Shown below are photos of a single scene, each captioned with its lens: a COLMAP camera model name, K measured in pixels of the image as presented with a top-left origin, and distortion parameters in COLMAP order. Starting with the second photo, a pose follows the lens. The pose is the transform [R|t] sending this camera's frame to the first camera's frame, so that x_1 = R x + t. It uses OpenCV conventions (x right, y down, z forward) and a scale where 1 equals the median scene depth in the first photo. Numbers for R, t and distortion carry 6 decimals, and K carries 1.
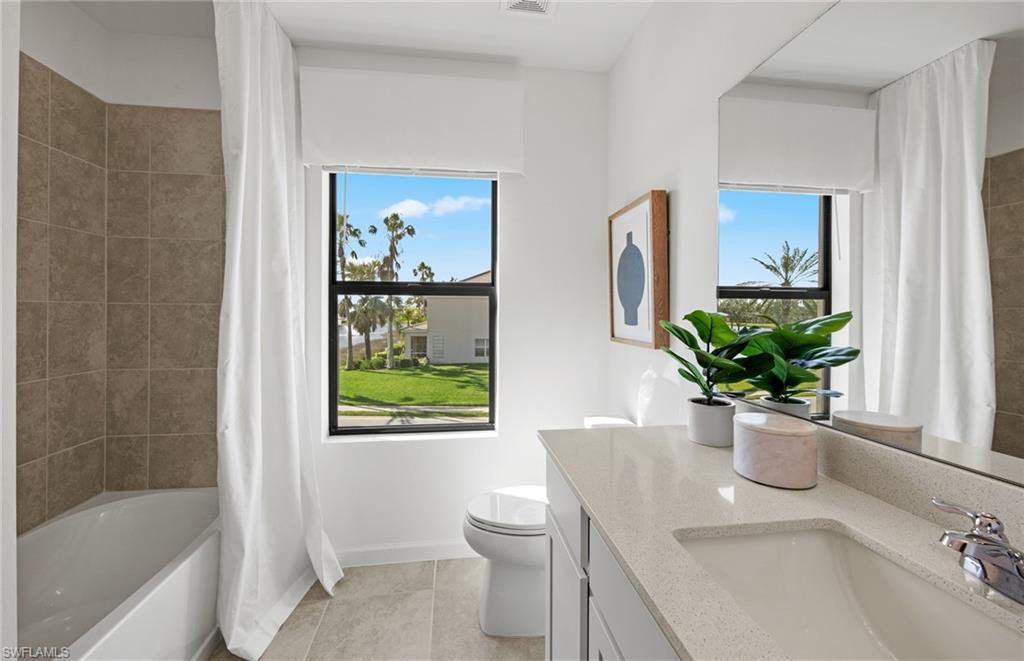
lens RADIAL K [[400.8, 0, 510.6], [0, 400.8, 312.0], [0, 0, 1]] dist [0.001480, -0.000153]
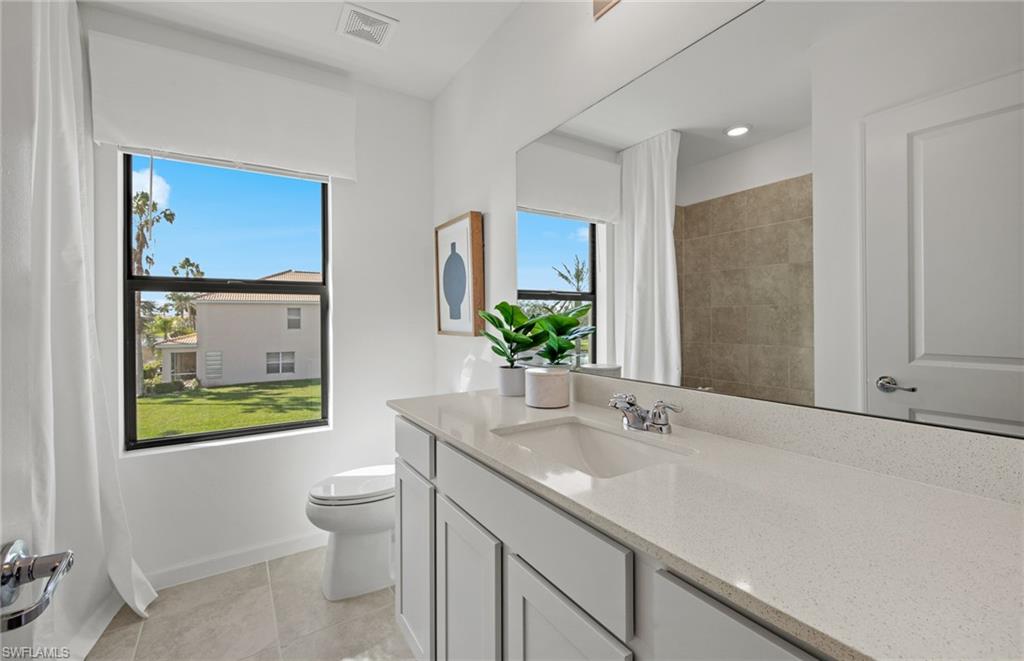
lens RADIAL K [[439.0, 0, 507.2], [0, 439.0, 310.6], [0, 0, 1]] dist [0.020334, -0.013447]
pose [[0.908039, -0.002328, 0.418879, -0.113028], [0.012767, 0.999674, -0.022121, 0.038234], [-0.418691, 0.025434, 0.907772, -0.271287]]
